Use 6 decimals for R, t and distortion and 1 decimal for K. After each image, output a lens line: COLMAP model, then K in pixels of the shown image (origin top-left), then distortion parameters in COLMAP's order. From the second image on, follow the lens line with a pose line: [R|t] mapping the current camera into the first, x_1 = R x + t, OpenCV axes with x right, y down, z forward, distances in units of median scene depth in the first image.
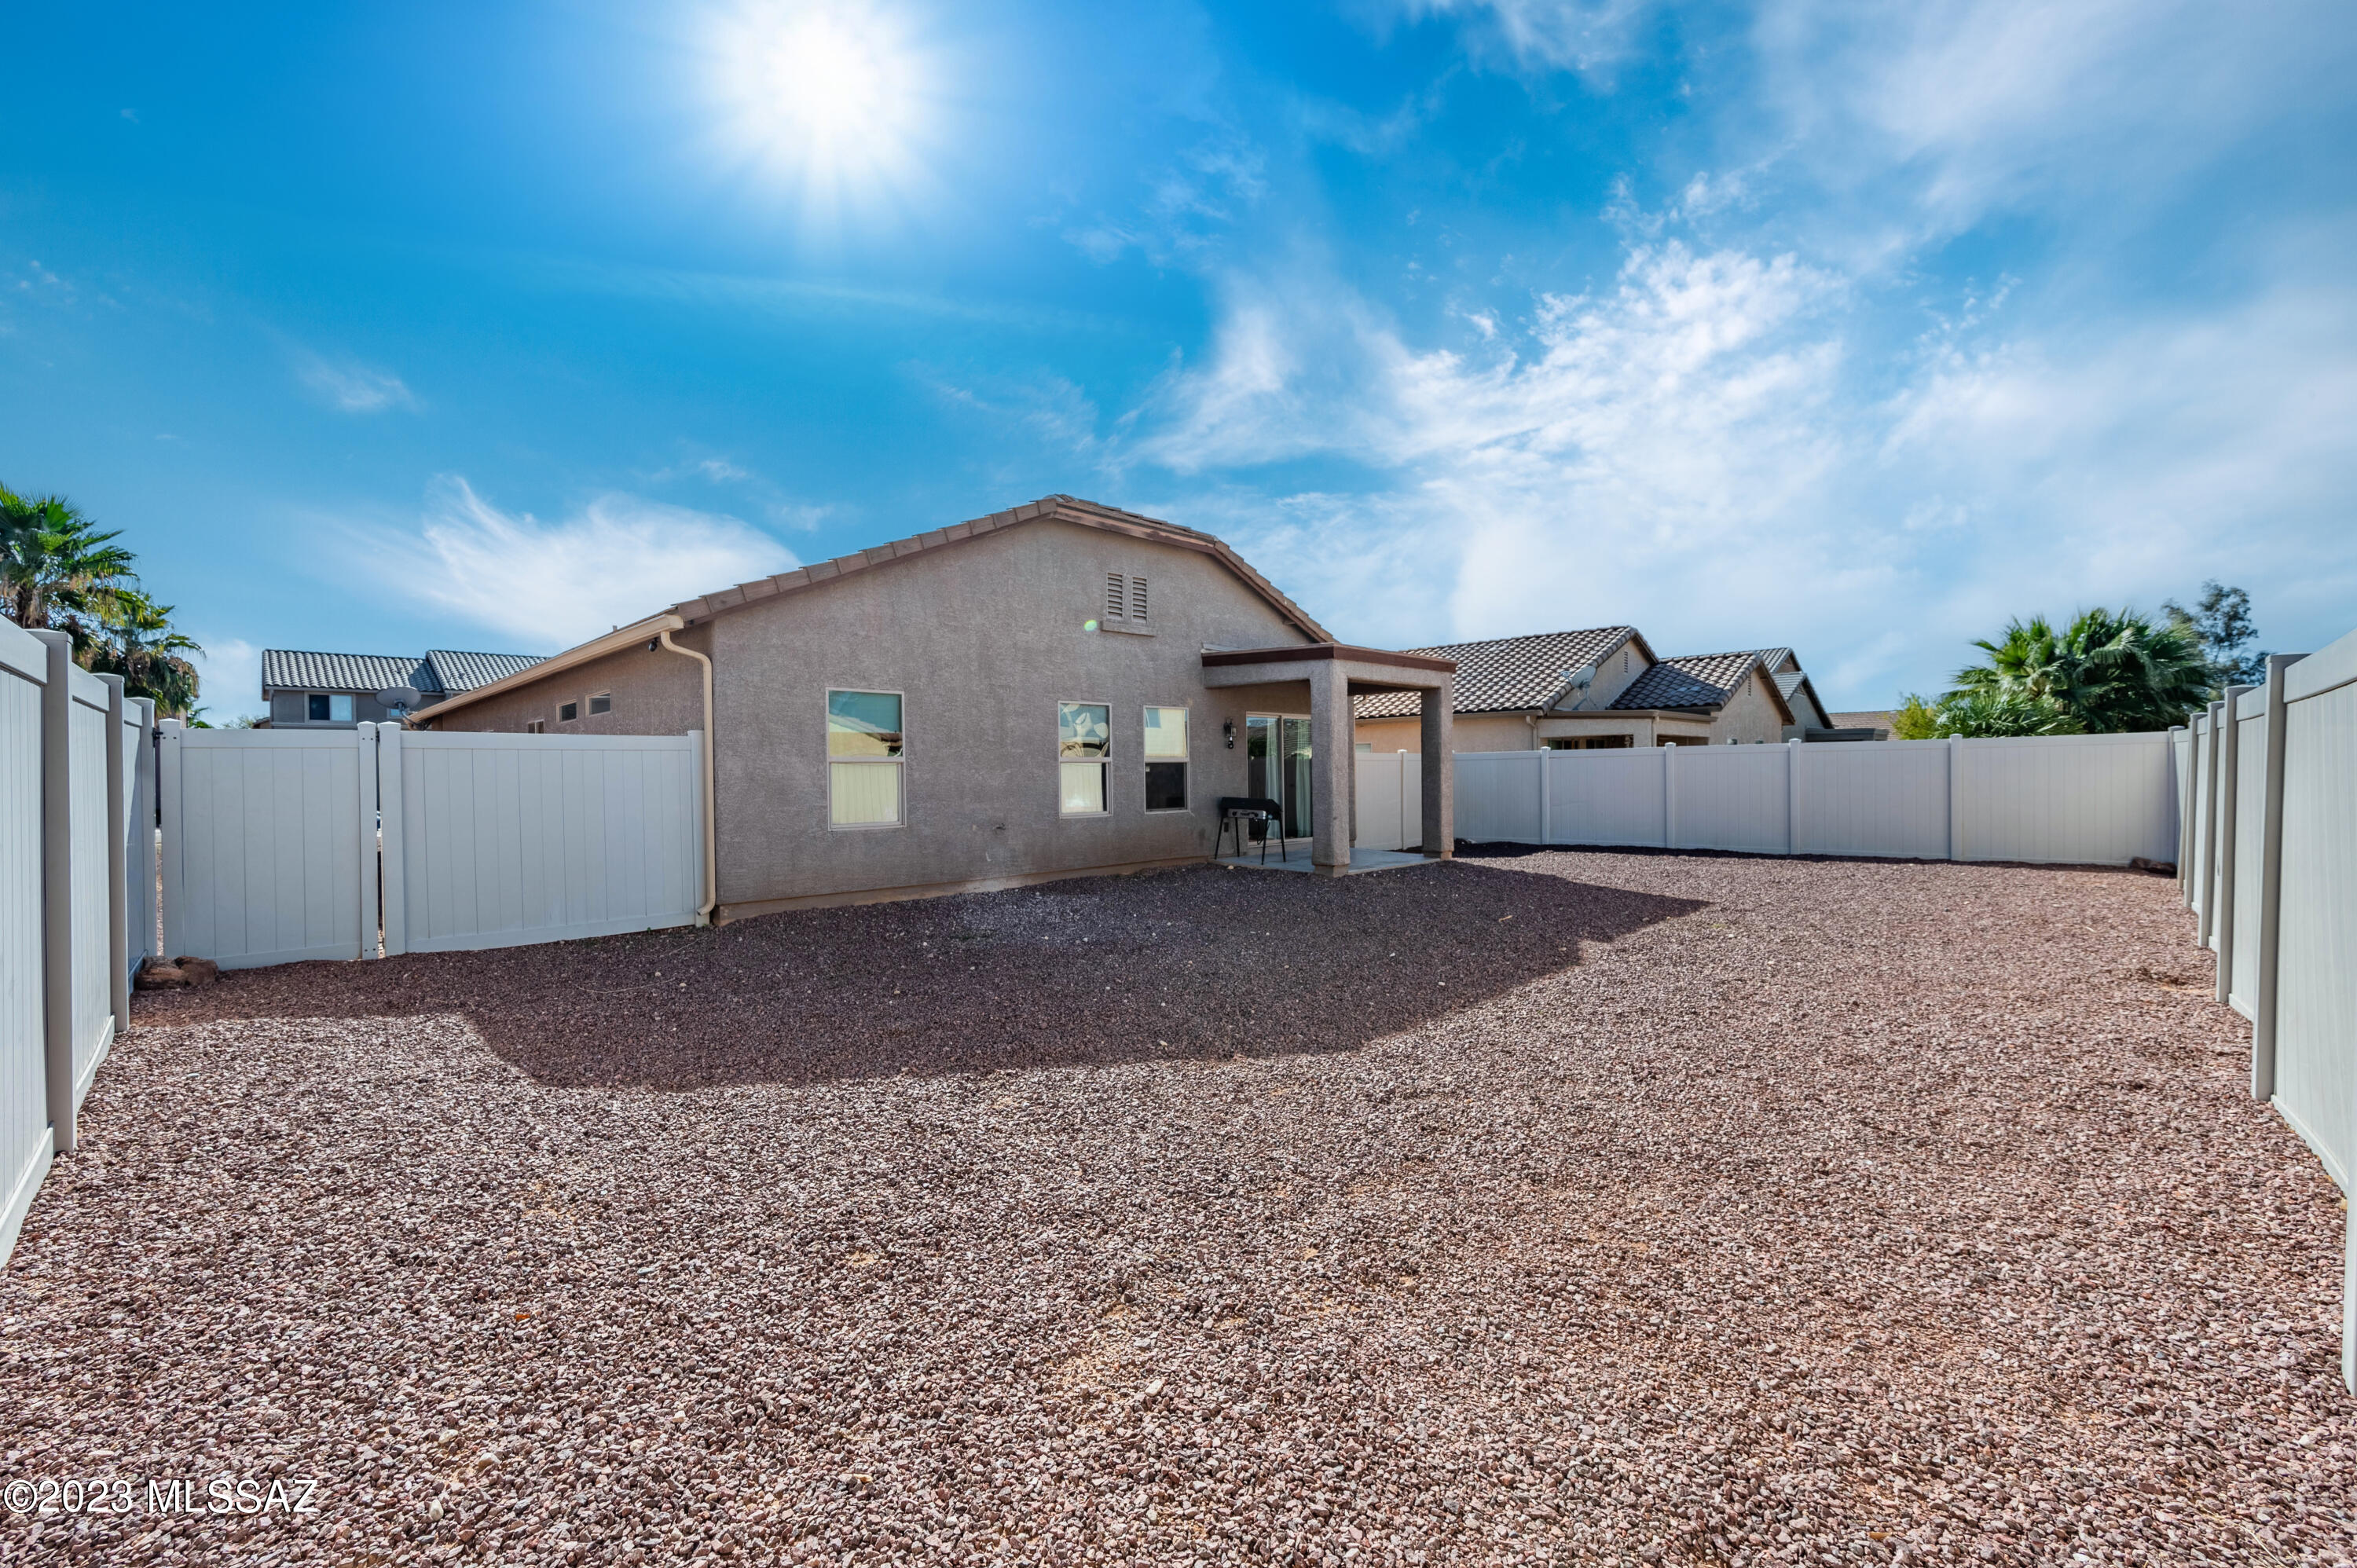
lens RADIAL K [[936.6, 0, 1160.4], [0, 936.6, 773.6], [0, 0, 1]] dist [-0.000972, -0.000135]
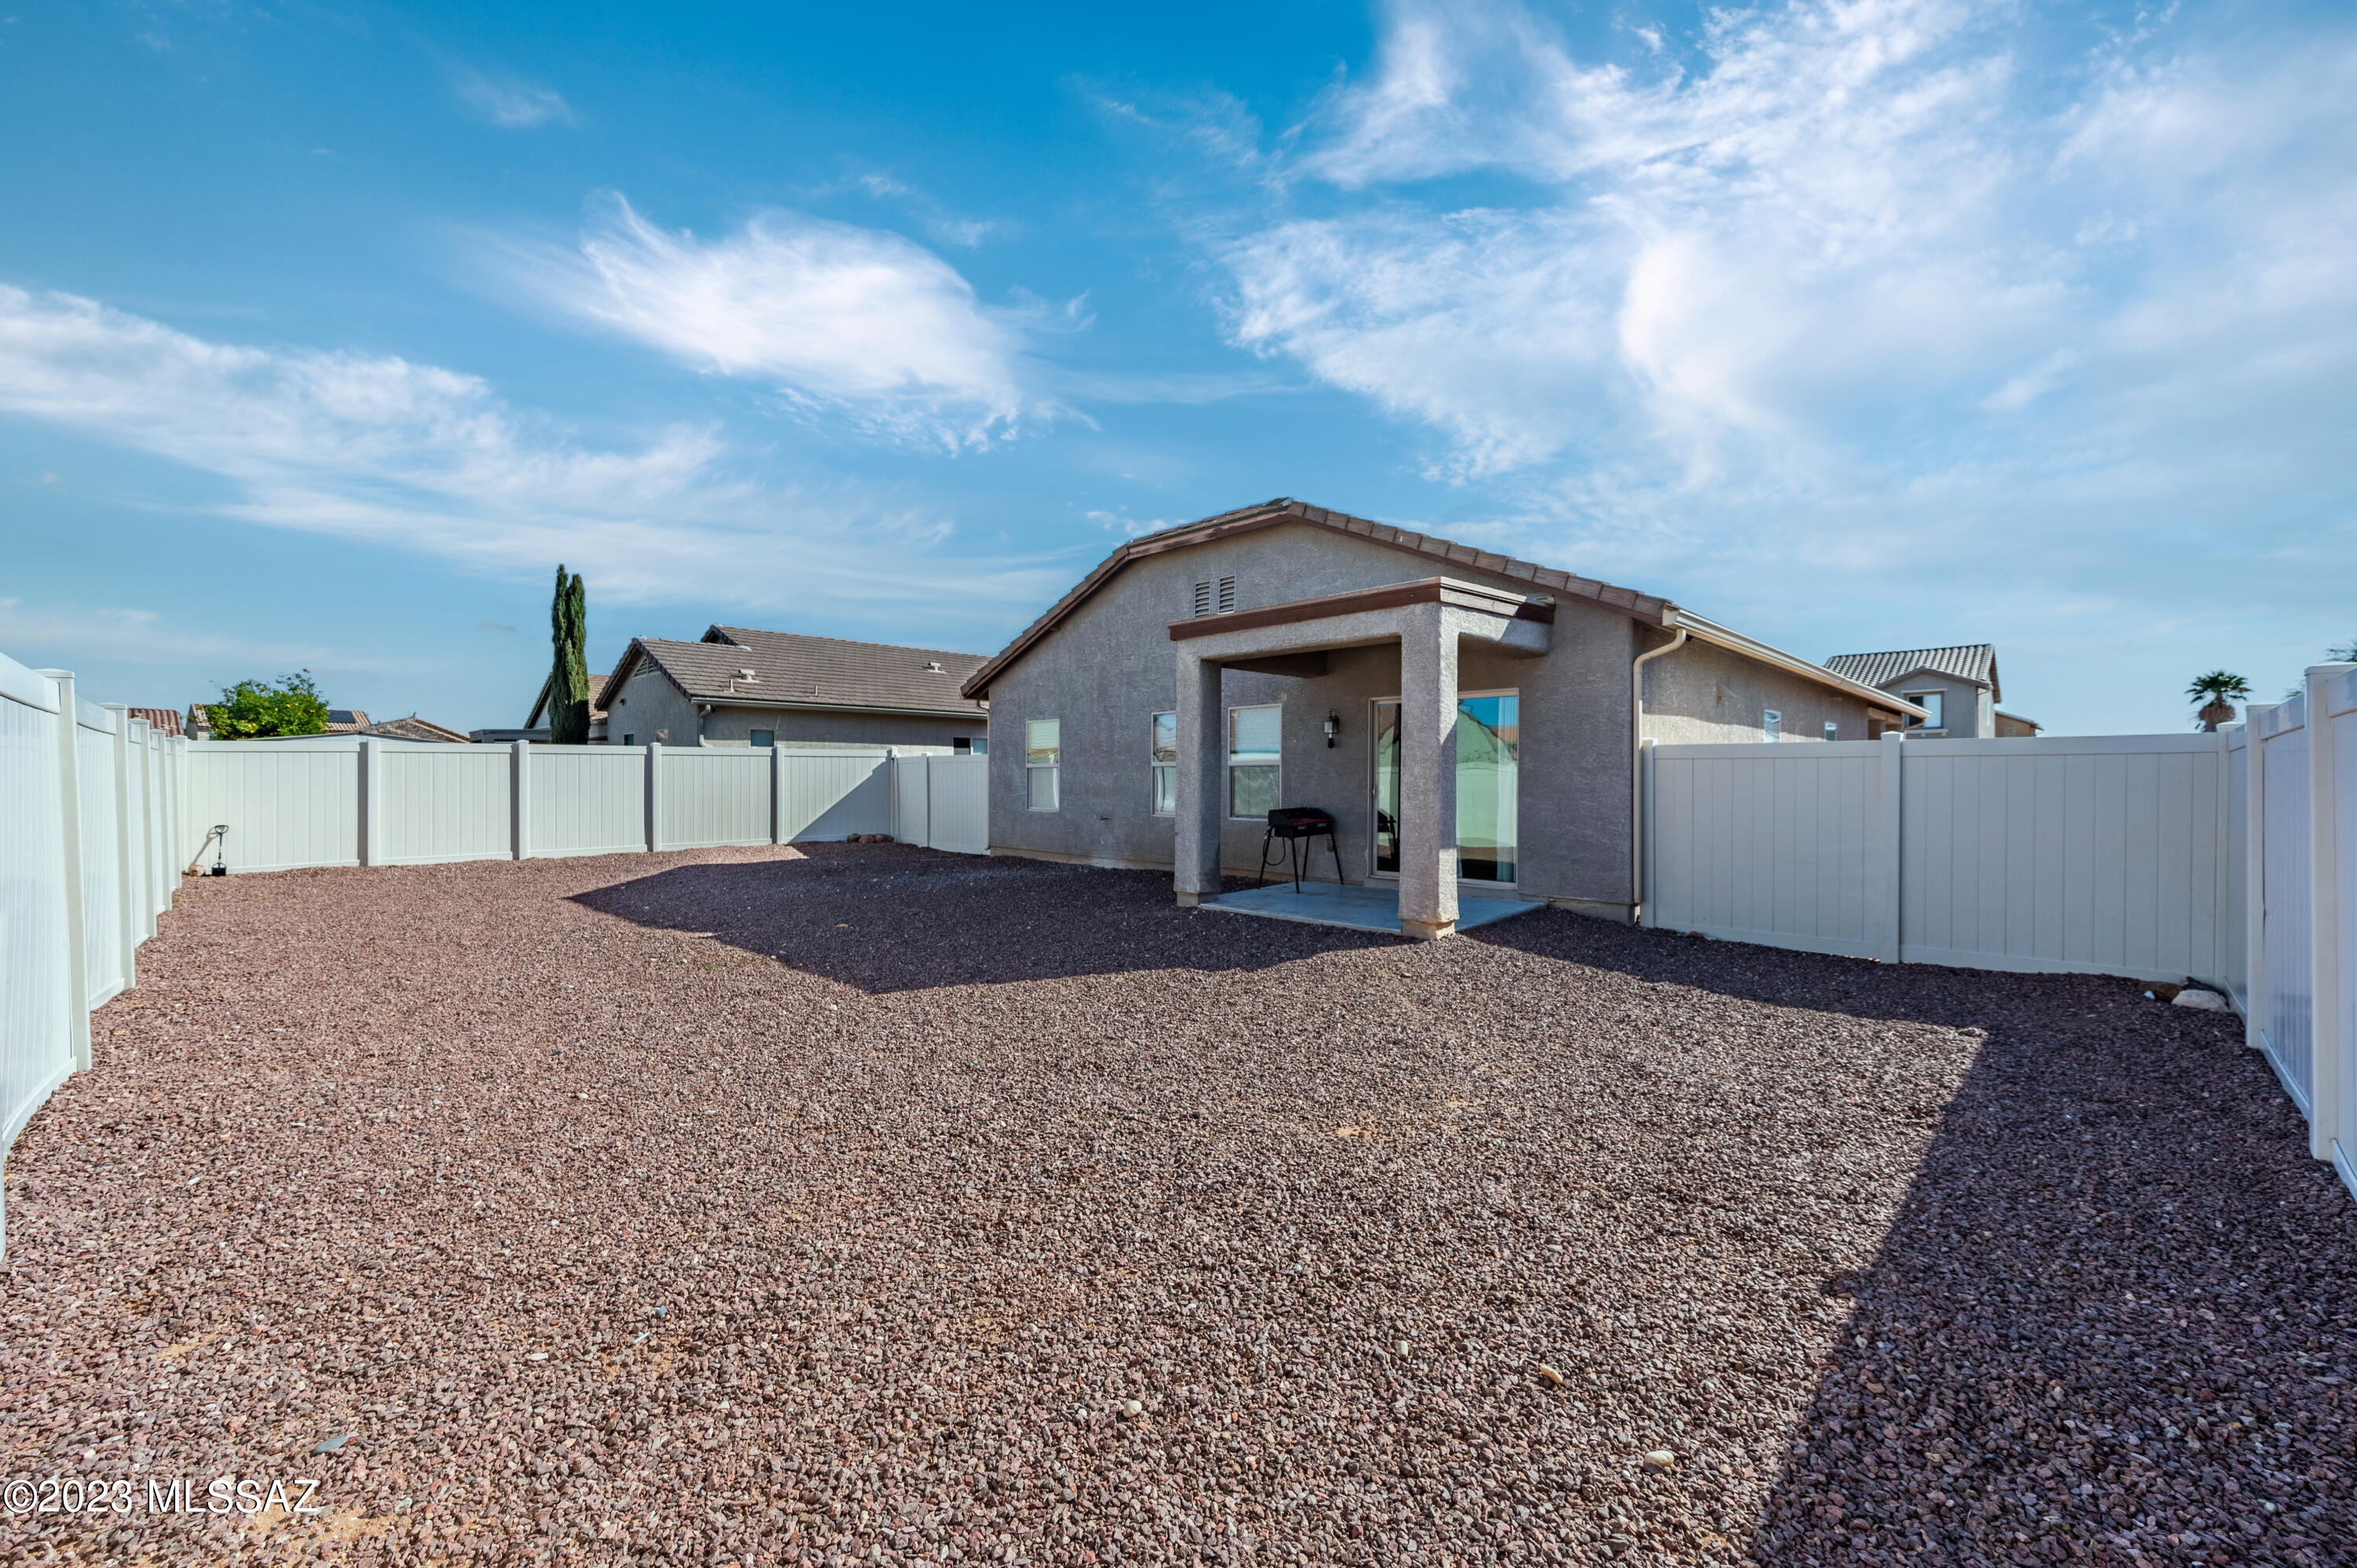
lens RADIAL K [[936.6, 0, 1160.4], [0, 936.6, 773.6], [0, 0, 1]] dist [-0.000972, -0.000135]
pose [[0.014552, 0.007362, -0.999867, 1.113456], [-0.003573, 0.999967, 0.007311, -0.012694], [0.999888, 0.003466, 0.014578, 1.067048]]
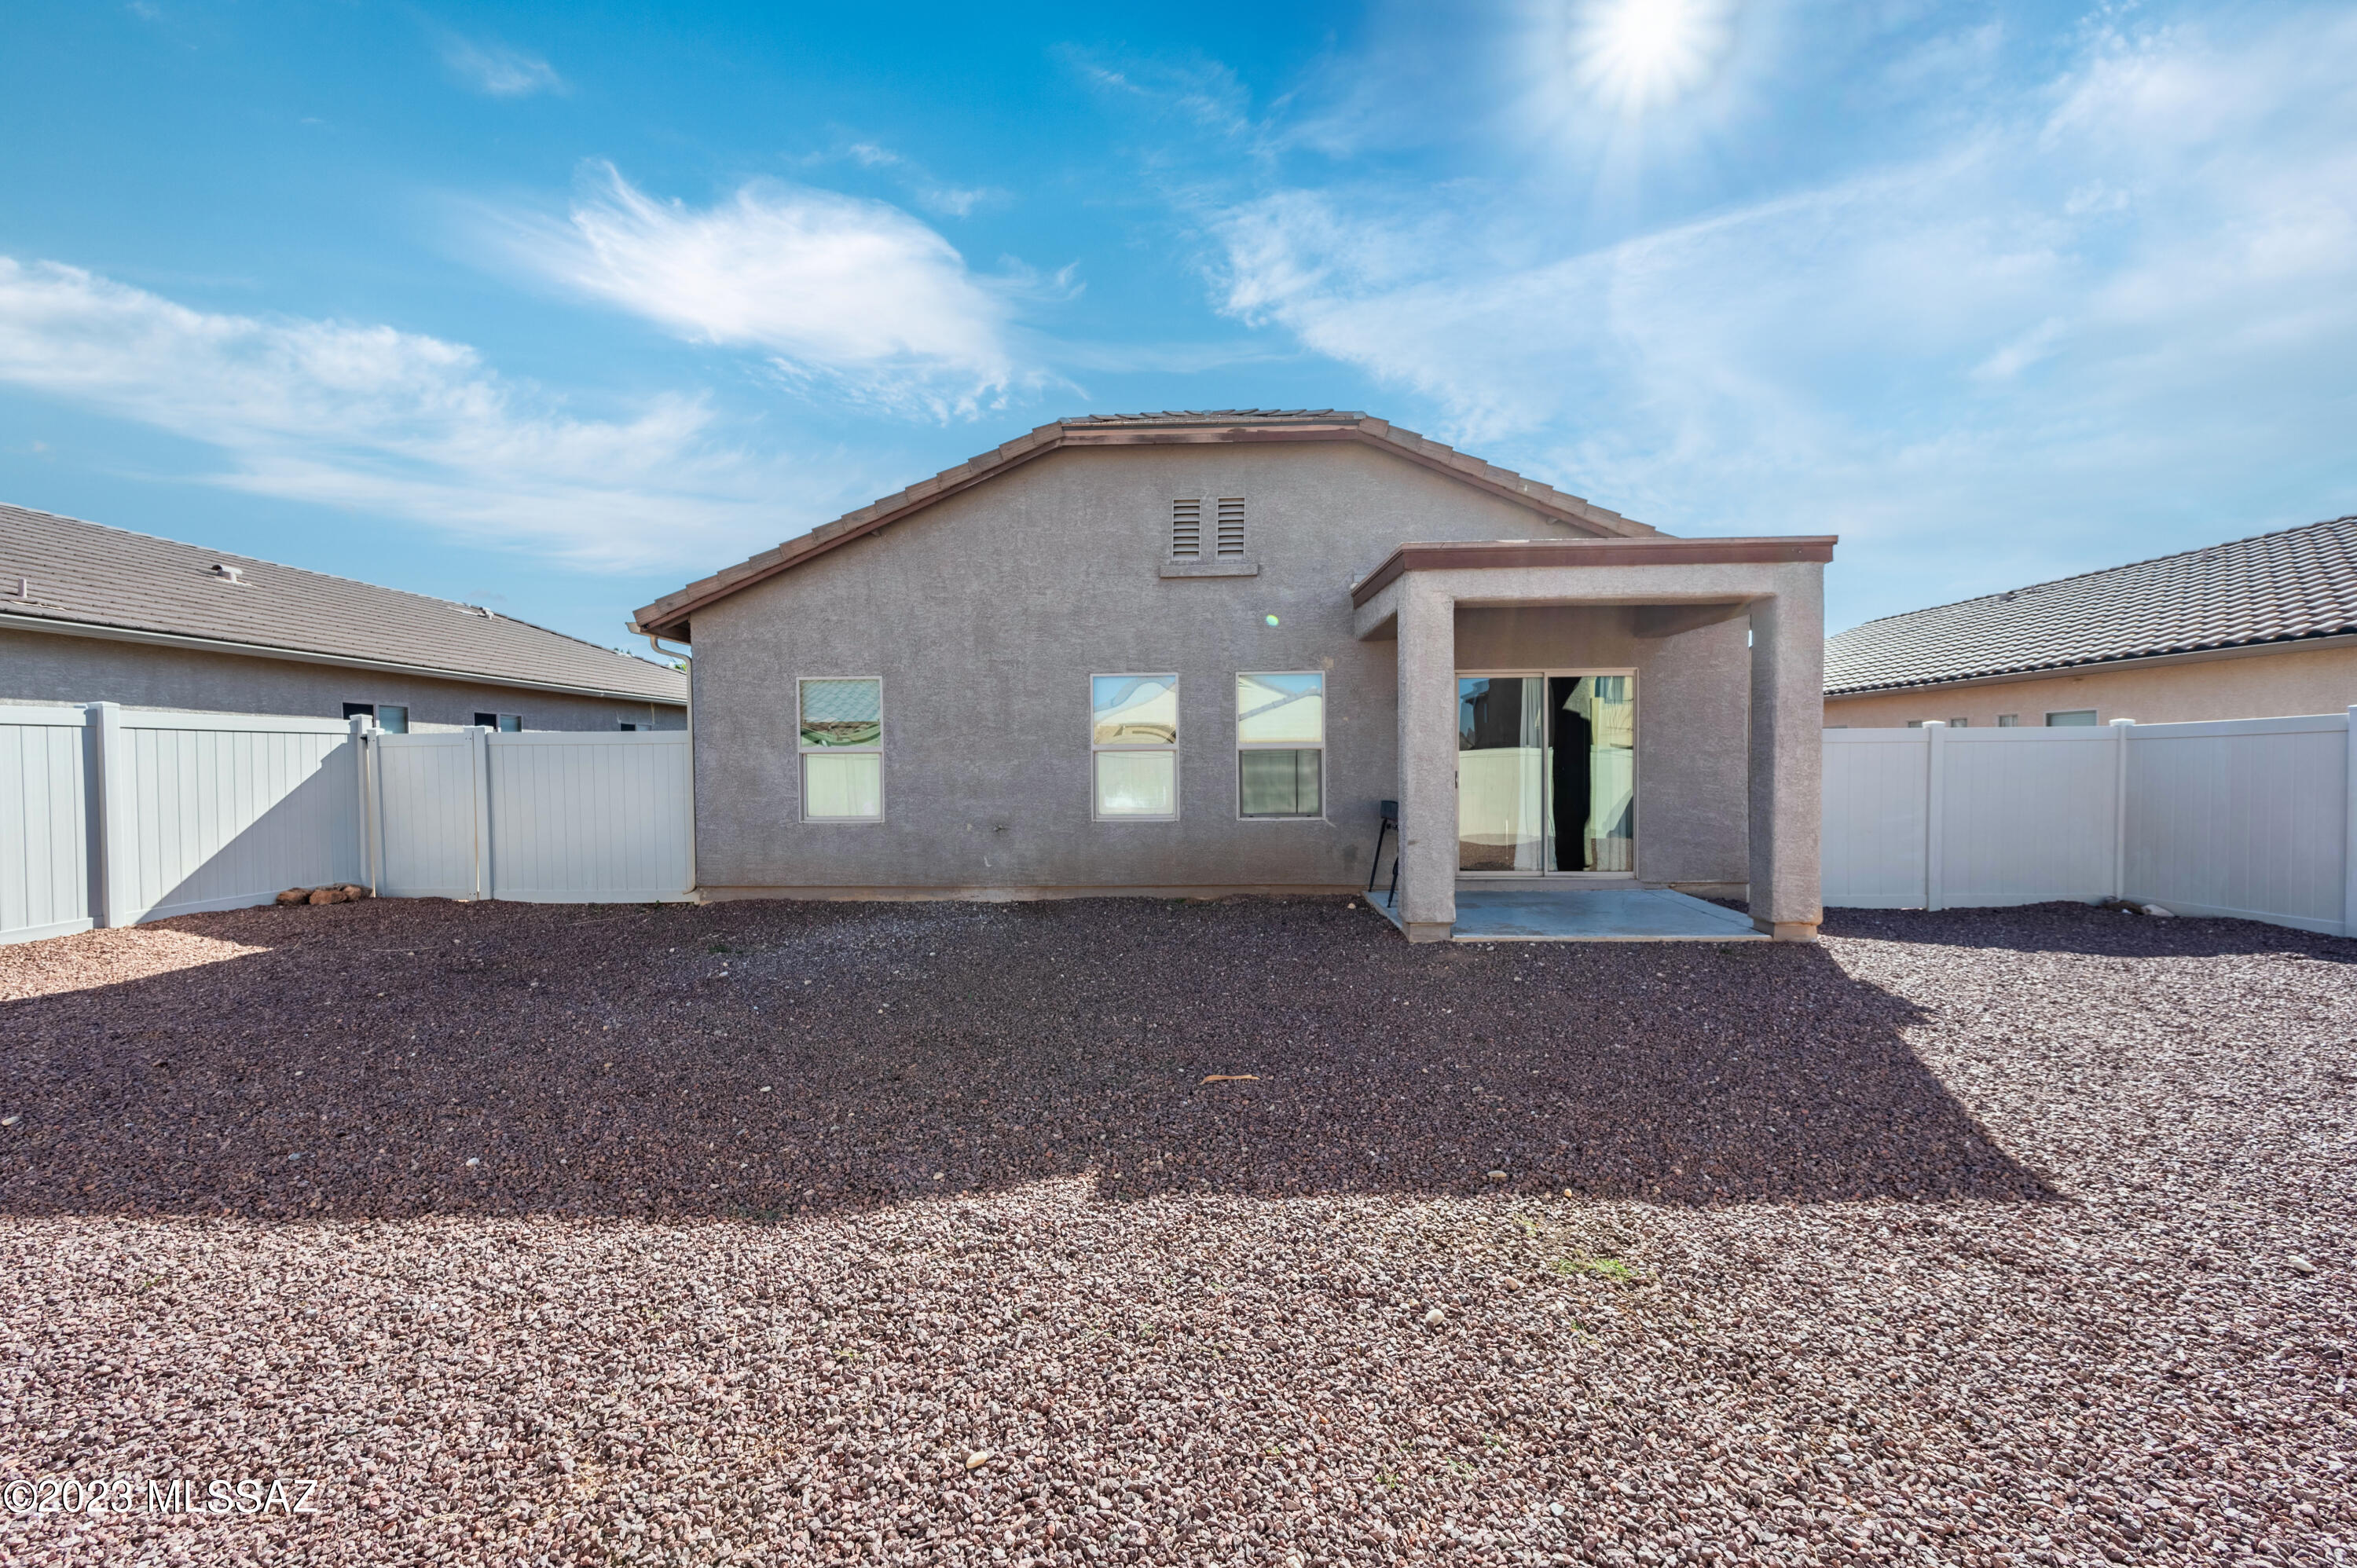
lens RADIAL K [[936.6, 0, 1160.4], [0, 936.6, 773.6], [0, 0, 1]] dist [-0.000972, -0.000135]
pose [[0.690739, 0.014480, -0.722959, 0.549968], [-0.000719, 0.999813, 0.019337, -0.008876], [0.723104, -0.012837, 0.690620, 0.524985]]
